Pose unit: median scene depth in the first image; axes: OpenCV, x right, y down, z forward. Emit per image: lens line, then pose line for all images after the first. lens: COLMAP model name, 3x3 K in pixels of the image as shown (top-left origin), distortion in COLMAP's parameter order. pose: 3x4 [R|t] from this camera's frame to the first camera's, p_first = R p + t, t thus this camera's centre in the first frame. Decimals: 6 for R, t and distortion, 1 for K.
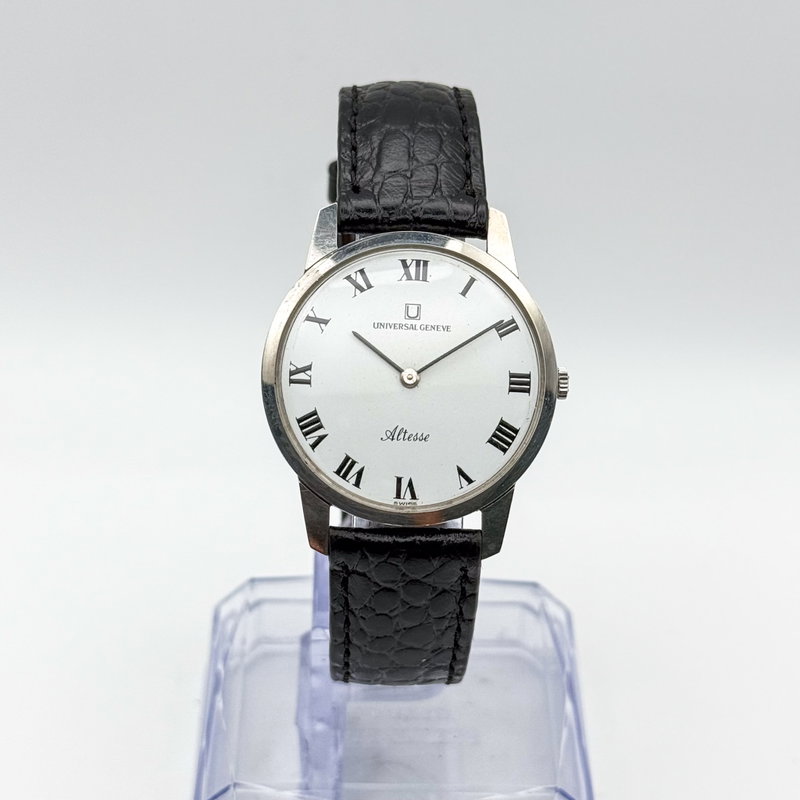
lens RADIAL K [[2091.4, 0, 400.0], [0, 2091.4, 400.0], [0, 0, 1]] dist [0.023379, 0.586578]
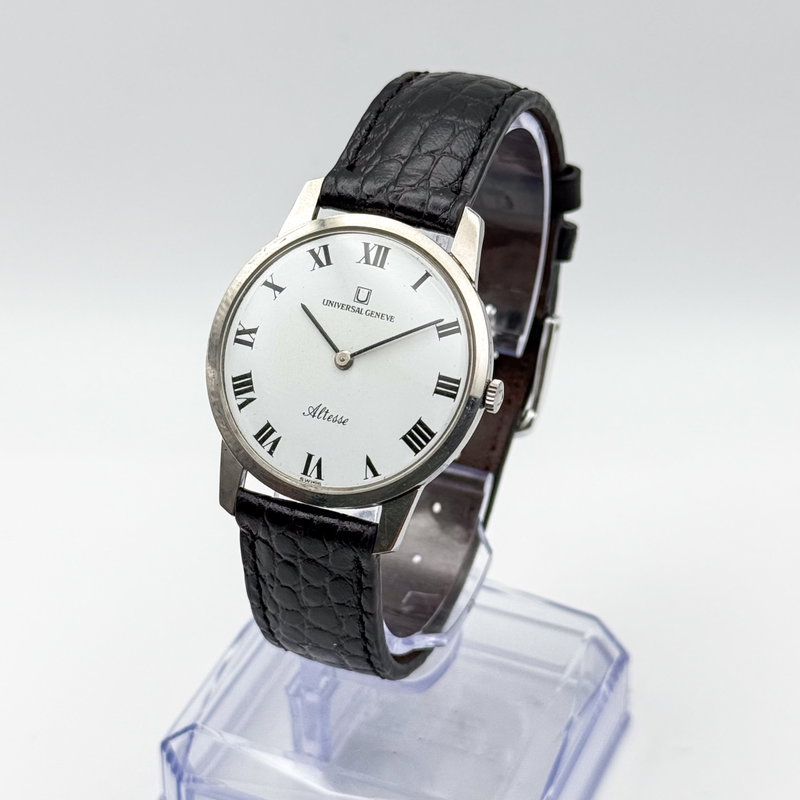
lens RADIAL K [[2091.4, 0, 400.0], [0, 2091.4, 400.0], [0, 0, 1]] dist [0.023379, 0.586578]
pose [[0.917218, 0.198983, -0.345132, 0.376979], [-0.200441, 0.979188, 0.031852, -0.028872], [0.344287, 0.039964, 0.938013, 0.073946]]
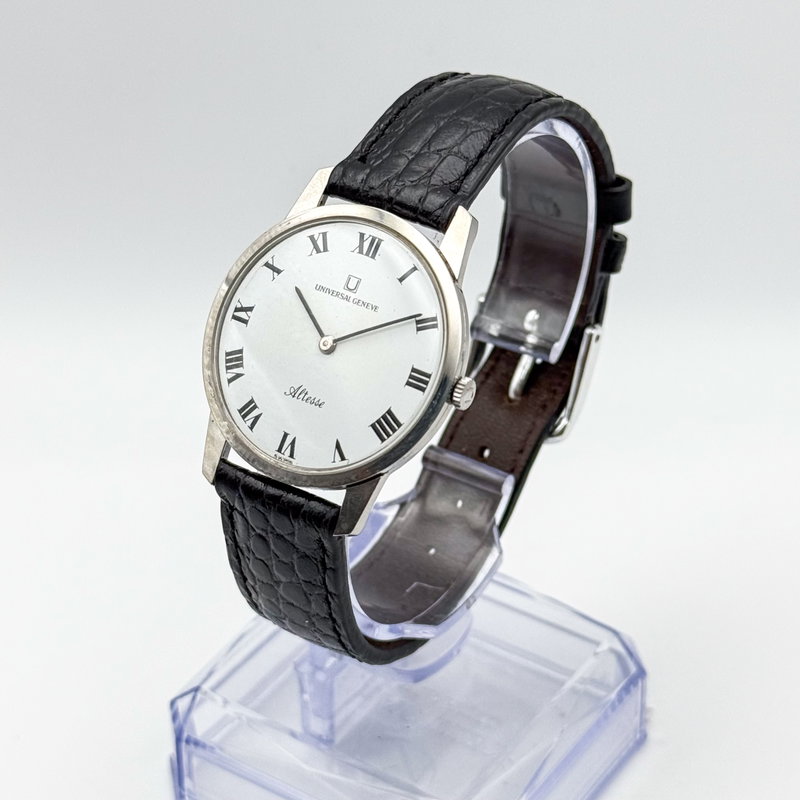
lens RADIAL K [[2091.4, 0, 400.0], [0, 2091.4, 400.0], [0, 0, 1]] dist [0.023379, 0.586578]
pose [[0.826796, 0.282590, -0.486366, 0.538991], [-0.287463, 0.955481, 0.066485, -0.062808], [0.483502, 0.084842, 0.871222, 0.127285]]
